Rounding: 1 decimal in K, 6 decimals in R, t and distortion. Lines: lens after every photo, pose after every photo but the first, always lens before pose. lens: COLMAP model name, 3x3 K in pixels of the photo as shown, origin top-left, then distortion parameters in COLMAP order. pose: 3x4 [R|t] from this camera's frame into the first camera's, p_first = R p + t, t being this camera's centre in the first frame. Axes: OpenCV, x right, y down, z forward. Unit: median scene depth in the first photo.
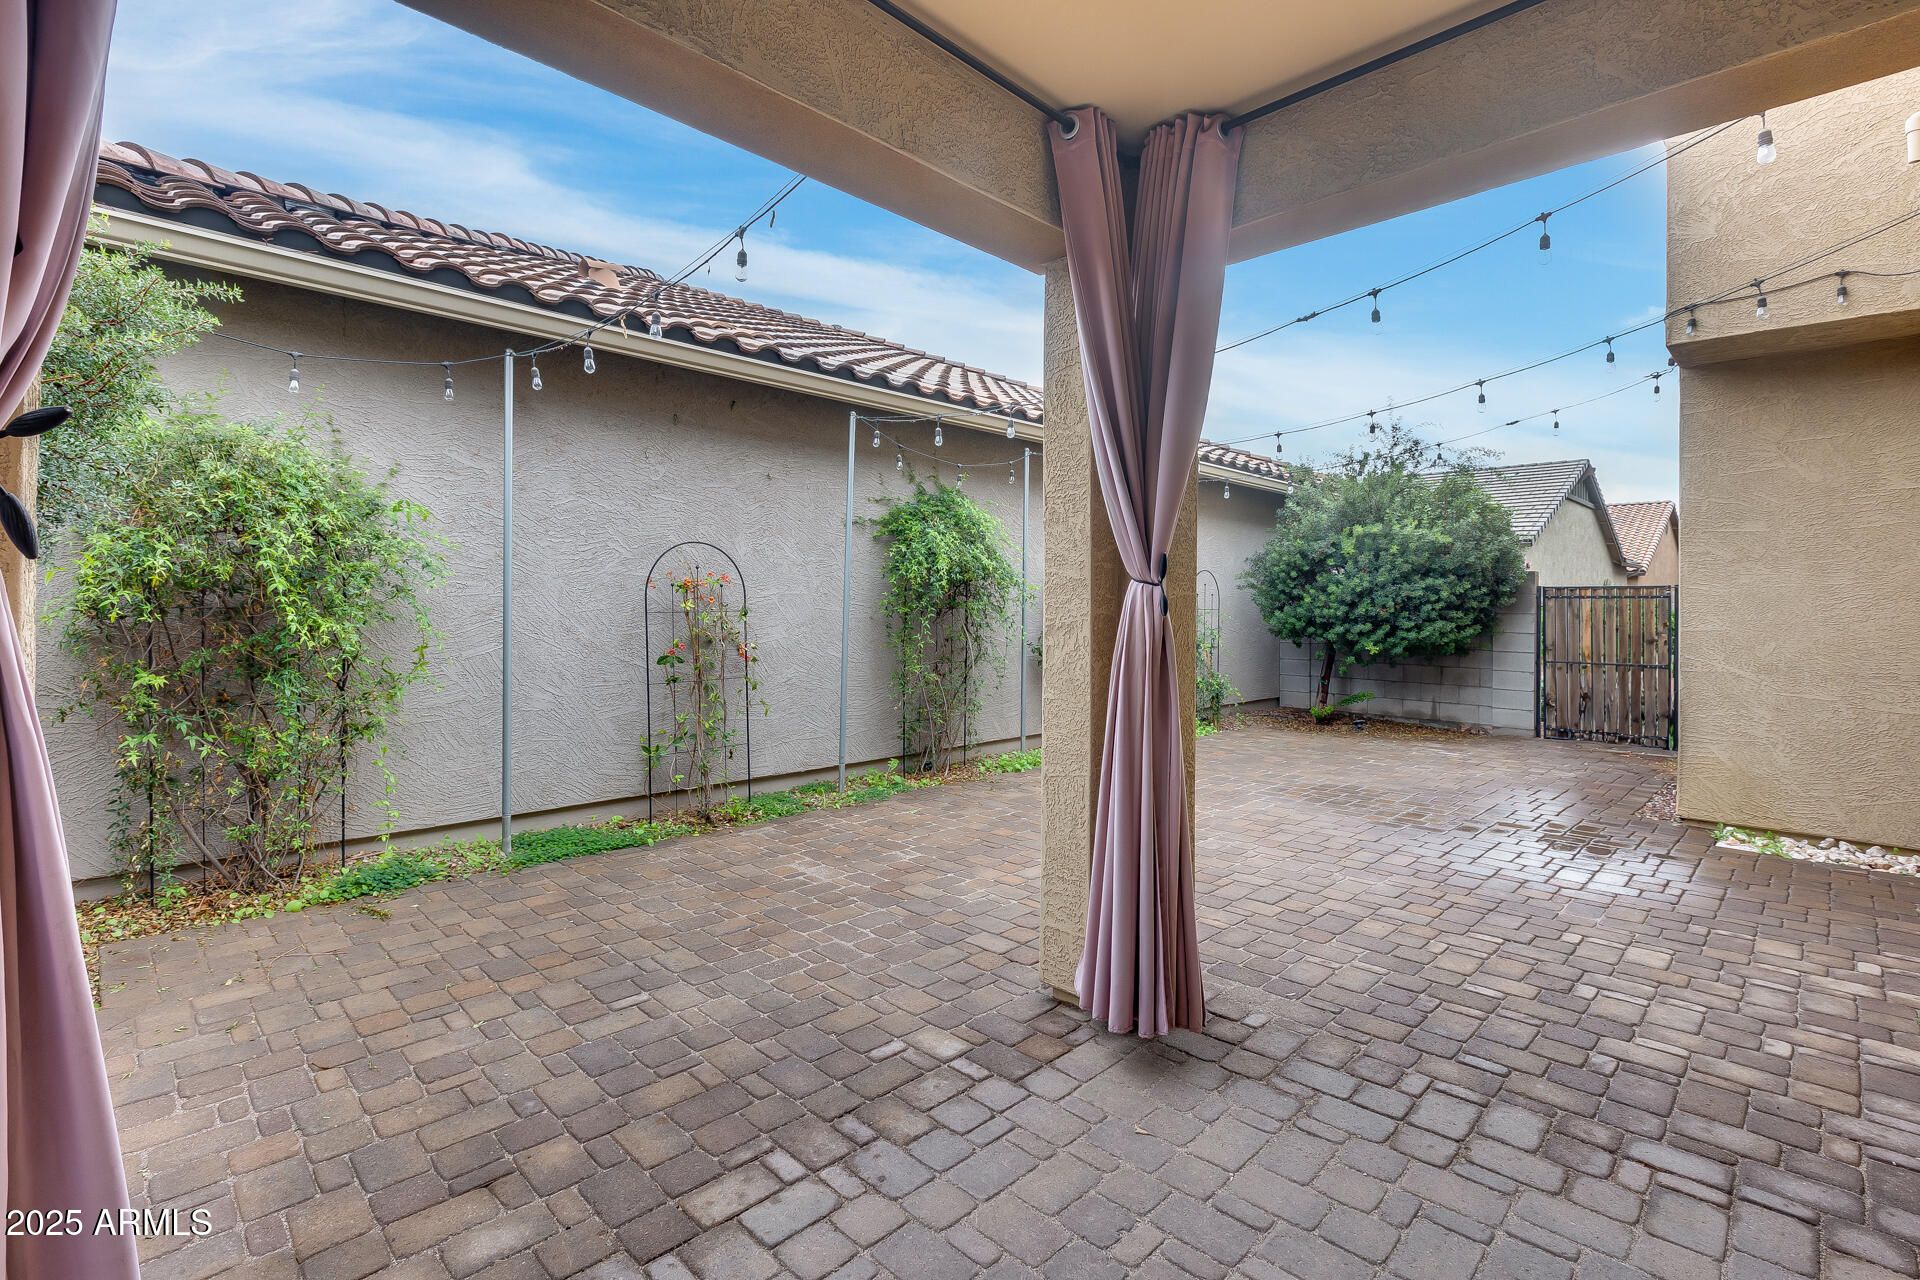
lens RADIAL K [[877.7, 0, 959.6], [0, 877.7, 597.7], [0, 0, 1]] dist [-0.002322, -0.000563]
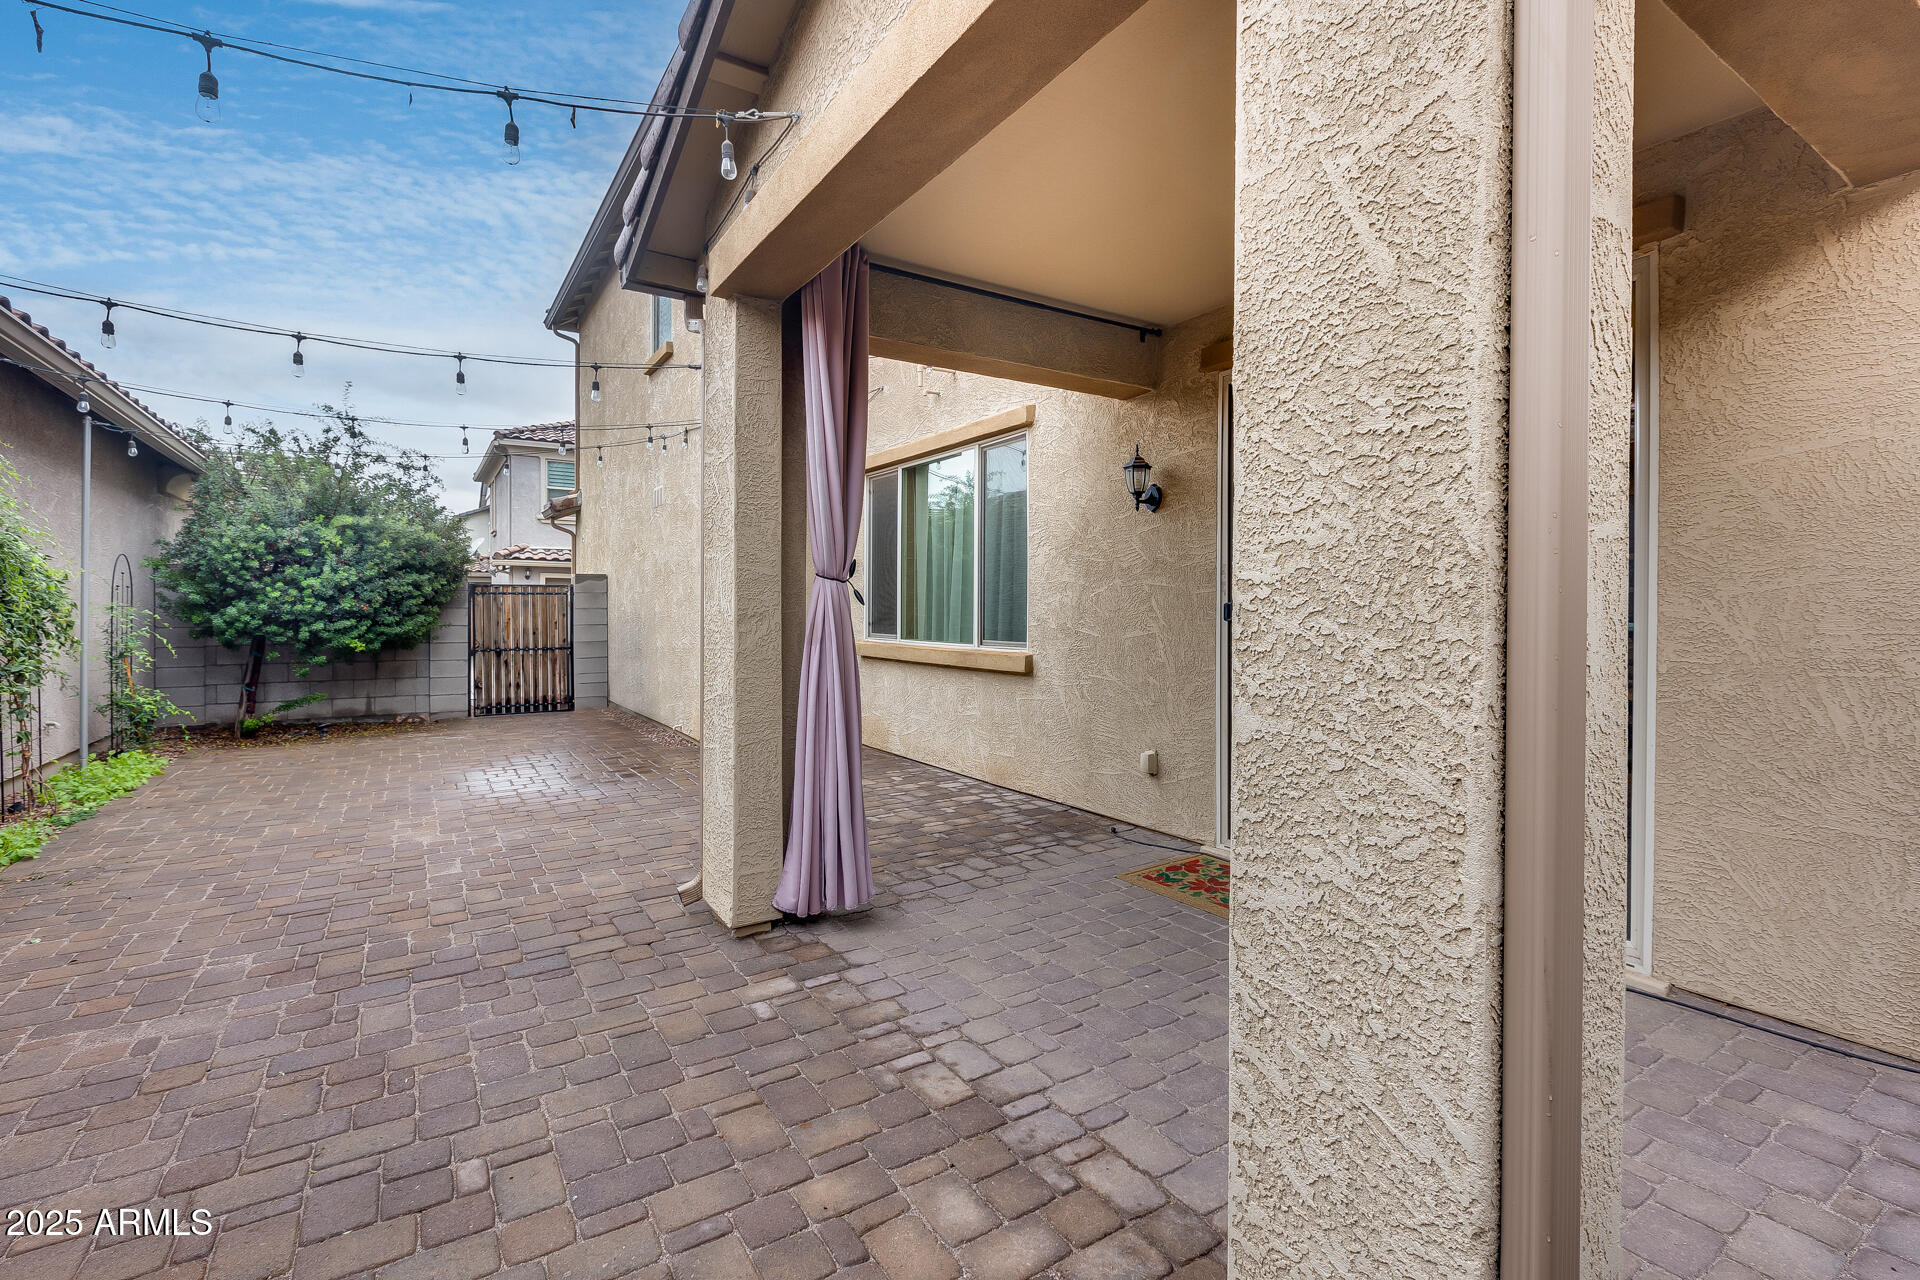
lens RADIAL K [[852.2, 0, 963.0], [0, 852.2, 616.3], [0, 0, 1]] dist [-0.000362, -0.003819]
pose [[0.207852, -0.018397, 0.977987, -0.541524], [-0.006388, 0.999776, 0.020164, 0.005617], [-0.978139, -0.010438, 0.207688, 0.285467]]
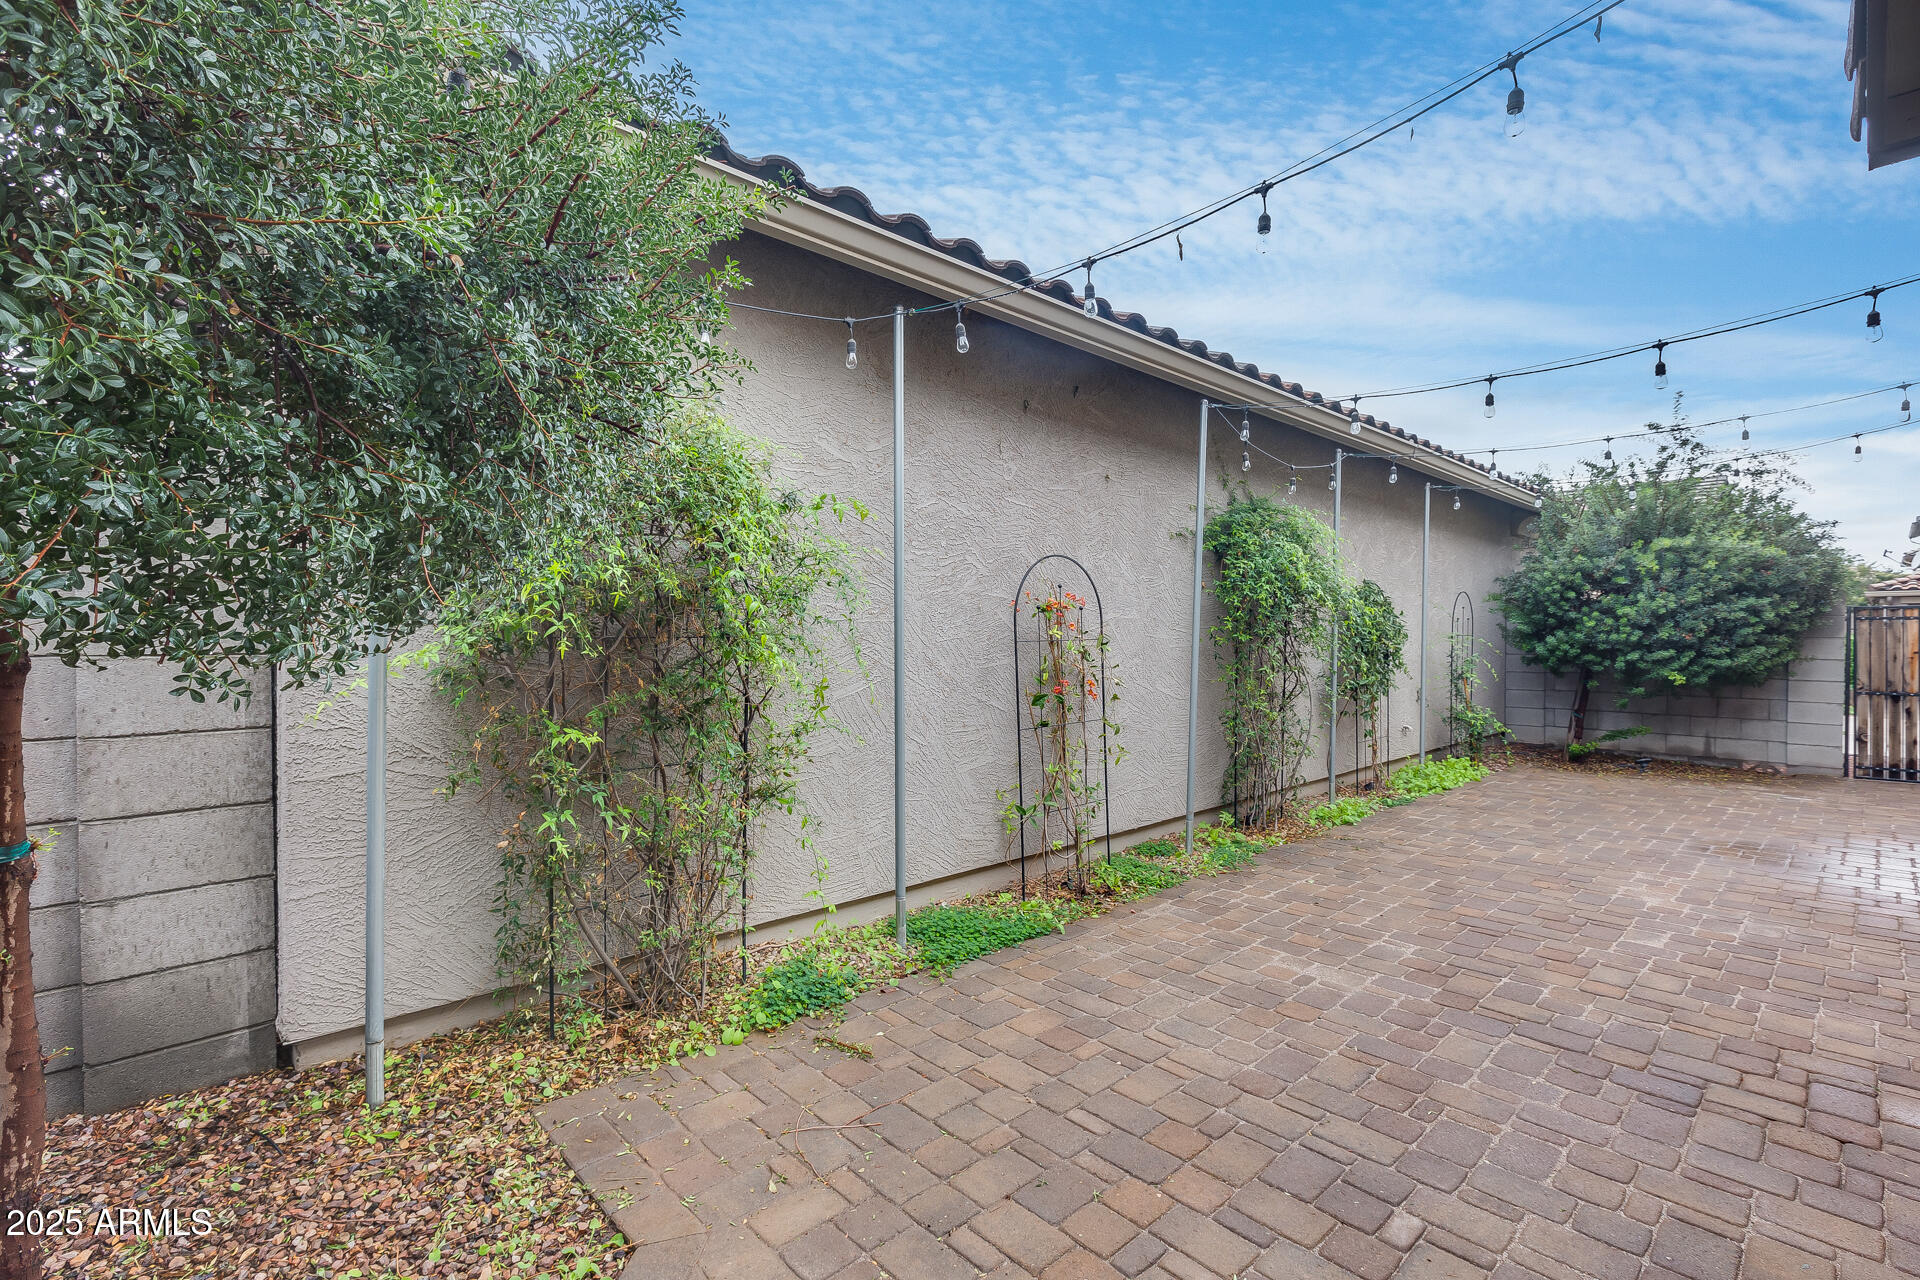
lens RADIAL K [[865.6, 0, 960.0], [0, 865.6, 640.0], [0, 0, 1]] dist [-0.003866, -0.000696]
pose [[0.999480, -0.006856, -0.031516, -0.395886], [0.007295, 0.999878, 0.013841, 0.004274], [0.031418, -0.014064, 0.999407, 0.202368]]
